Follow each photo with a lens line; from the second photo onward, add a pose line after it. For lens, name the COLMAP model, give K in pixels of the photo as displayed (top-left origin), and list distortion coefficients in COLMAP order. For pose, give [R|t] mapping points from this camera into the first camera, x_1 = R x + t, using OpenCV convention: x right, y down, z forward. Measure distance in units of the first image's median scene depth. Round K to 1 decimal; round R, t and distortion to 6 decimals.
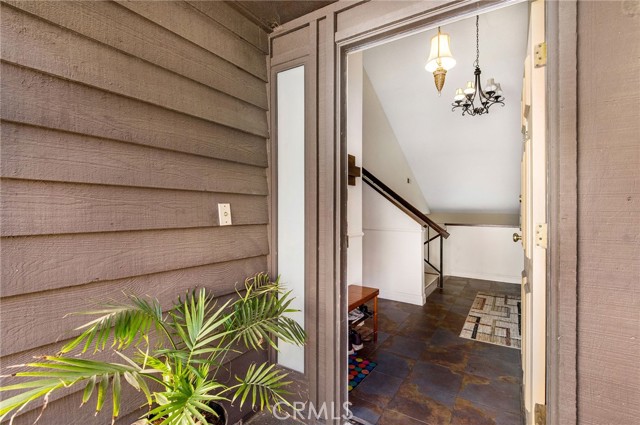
lens RADIAL K [[288.1, 0, 320.4], [0, 288.1, 210.4], [0, 0, 1]] dist [0.004133, -0.000287]
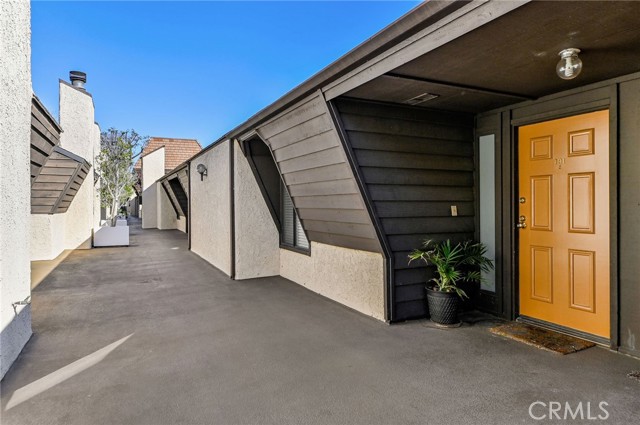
lens RADIAL K [[392.2, 0, 318.1], [0, 392.2, 208.4], [0, 0, 1]] dist [0.023475, 0.000202]
pose [[0.867130, -0.005423, -0.498052, 0.252157], [0.006752, 0.999977, 0.000866, -0.012654], [0.498036, -0.004114, 0.867147, -2.037565]]
